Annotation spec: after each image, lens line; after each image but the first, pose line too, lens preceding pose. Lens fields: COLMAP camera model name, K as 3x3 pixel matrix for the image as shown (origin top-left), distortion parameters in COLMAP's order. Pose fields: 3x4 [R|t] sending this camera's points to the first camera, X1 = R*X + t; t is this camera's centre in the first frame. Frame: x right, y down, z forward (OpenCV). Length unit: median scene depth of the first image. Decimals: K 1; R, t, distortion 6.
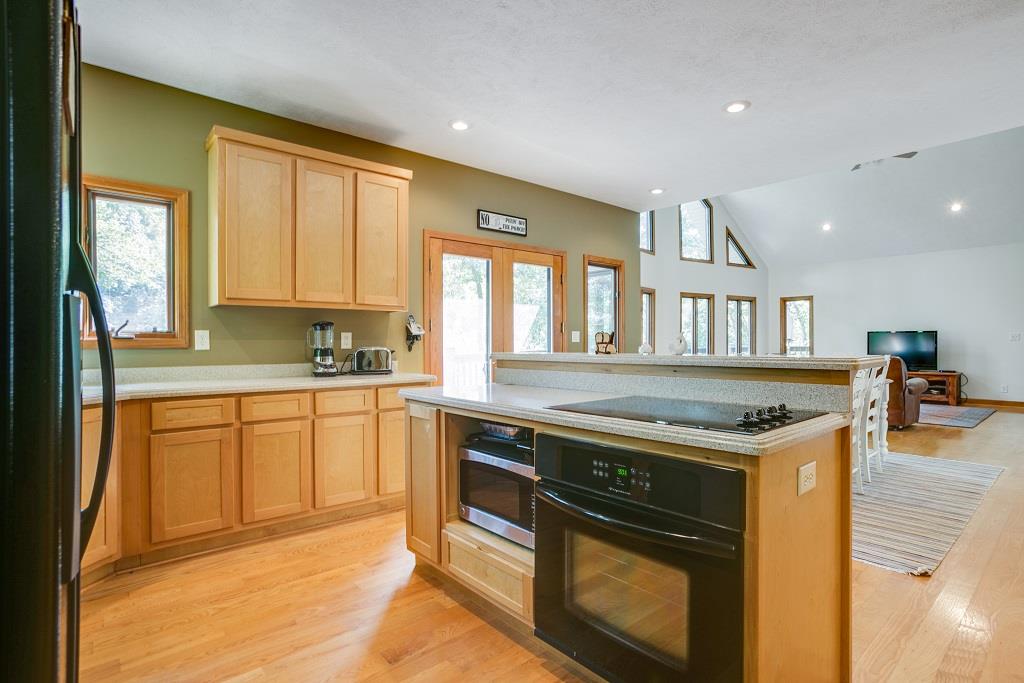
lens RADIAL K [[502.1, 0, 512.0], [0, 502.1, 341.5], [0, 0, 1]] dist [0.001474, 0.002140]
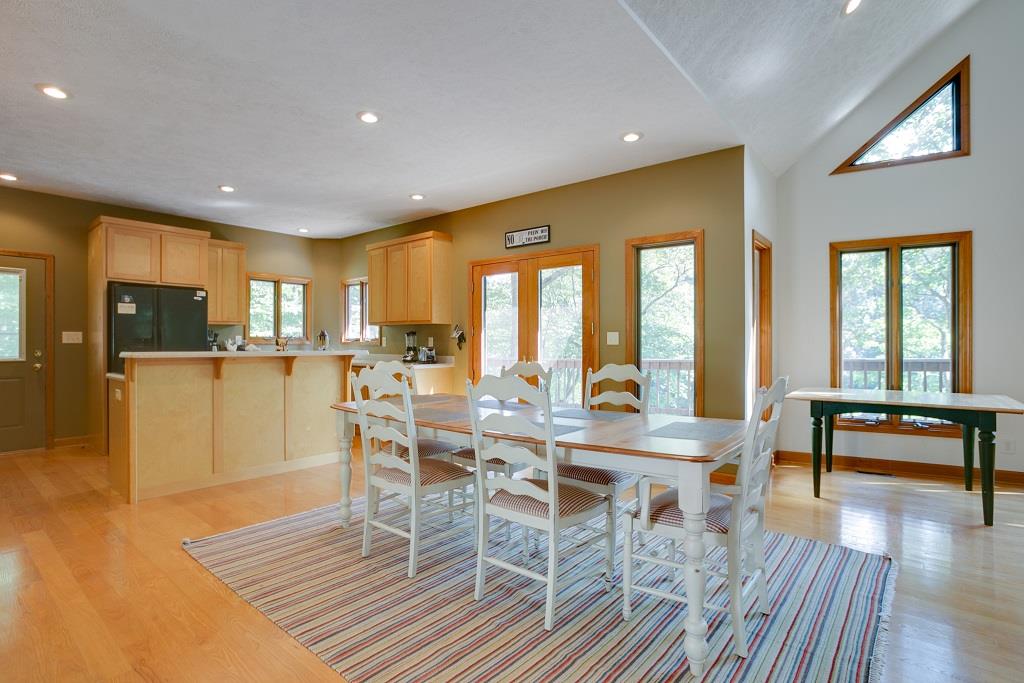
lens RADIAL K [[502.1, 0, 512.0], [0, 502.1, 341.5], [0, 0, 1]] dist [0.001474, 0.002140]
pose [[0.188470, 0.002464, -0.982076, 1.050787], [-0.002020, 0.999996, 0.002121, -0.007015], [0.982077, 0.001584, 0.188474, 0.747055]]
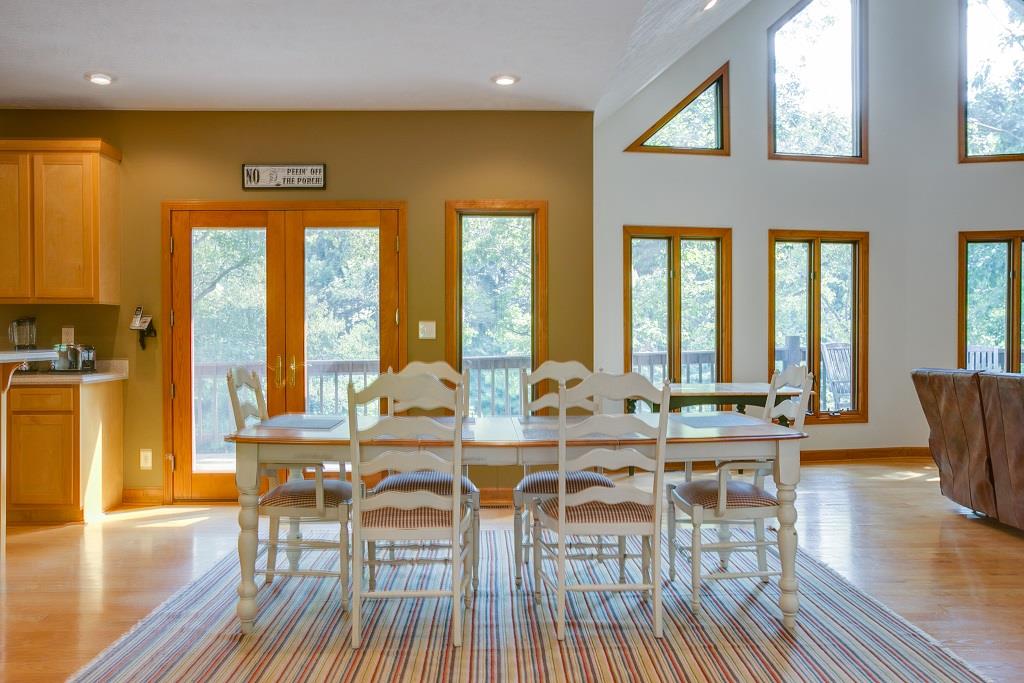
lens RADIAL K [[795.1, 0, 512.0], [0, 795.1, 341.5], [0, 0, 1]] dist [-0.014587, 0.002969]
pose [[0.769134, 0.008439, -0.639032, 0.963460], [-0.000300, 0.999917, 0.012844, -0.009732], [0.639087, -0.009687, 0.769073, 0.315848]]
